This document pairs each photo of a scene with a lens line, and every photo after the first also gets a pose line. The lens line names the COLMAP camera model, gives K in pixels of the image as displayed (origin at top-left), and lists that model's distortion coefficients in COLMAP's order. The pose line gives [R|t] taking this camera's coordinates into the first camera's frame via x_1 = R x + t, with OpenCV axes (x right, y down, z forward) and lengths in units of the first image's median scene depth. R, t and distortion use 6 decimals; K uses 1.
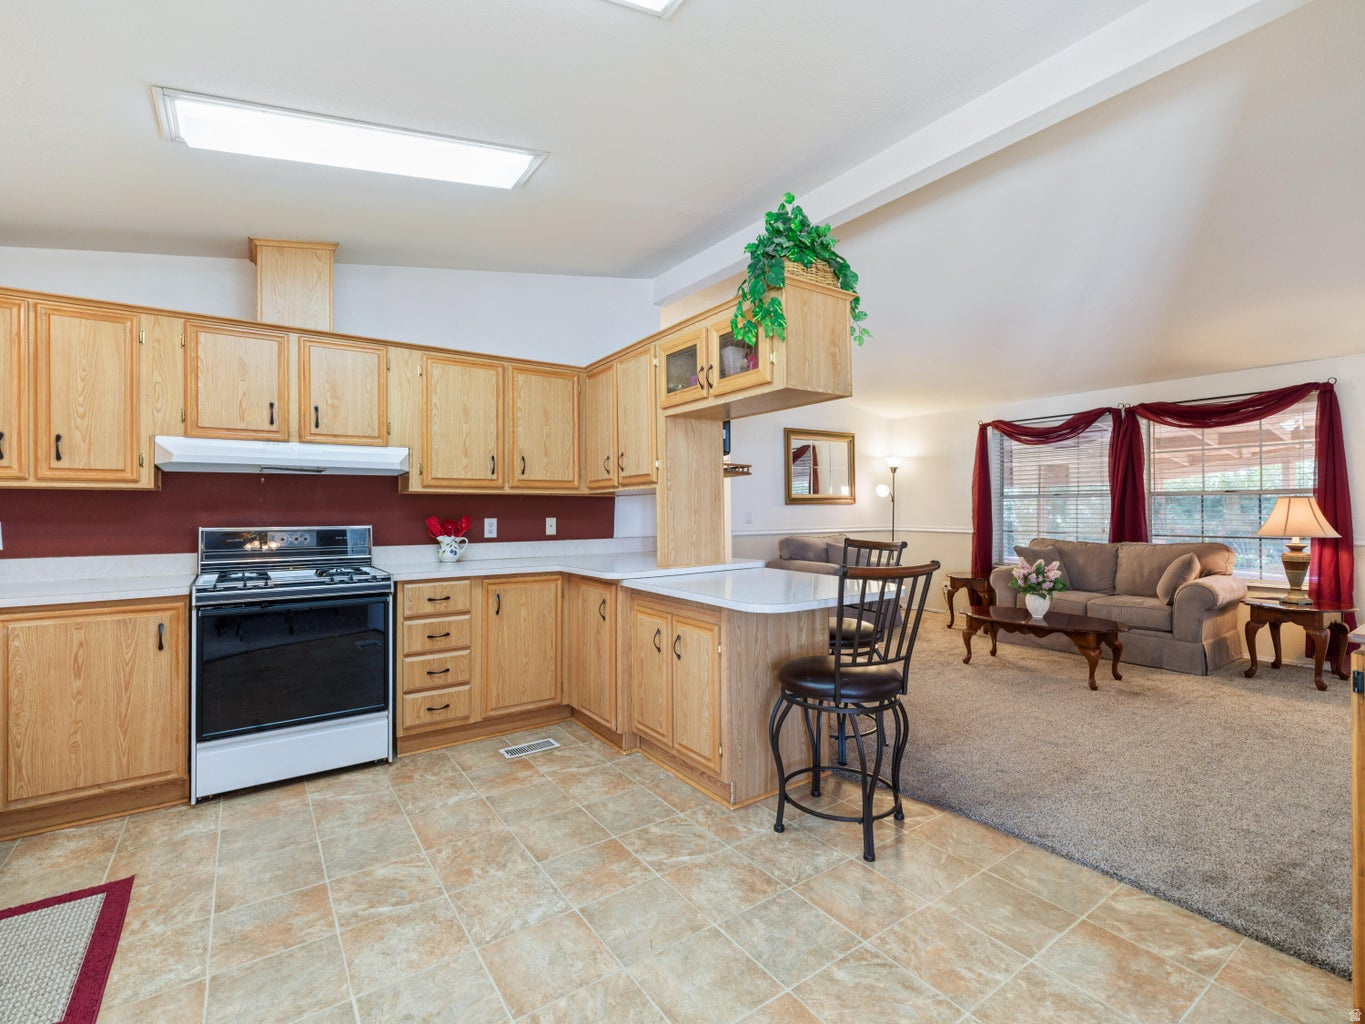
lens RADIAL K [[621.0, 0, 679.9], [0, 621.0, 507.3], [0, 0, 1]] dist [-0.000132, -0.000531]
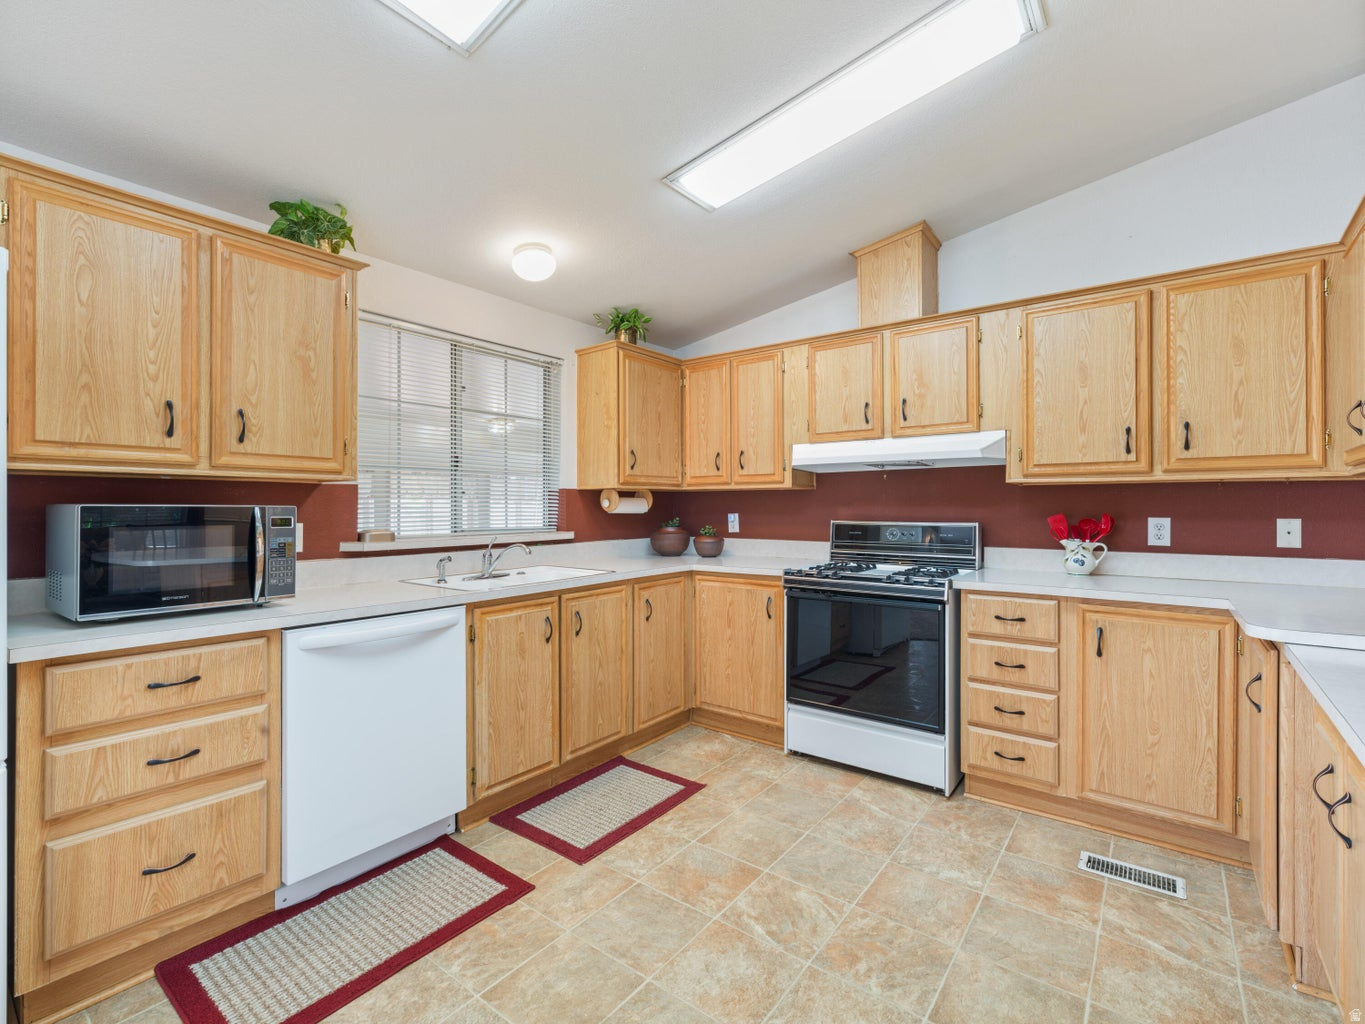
lens RADIAL K [[621.0, 0, 679.9], [0, 621.0, 507.3], [0, 0, 1]] dist [-0.000132, -0.000531]
pose [[0.309679, 0.003582, -0.950834, 0.236509], [0.003879, 0.999980, 0.005030, 0.001117], [0.950833, -0.005246, 0.309659, 0.371982]]
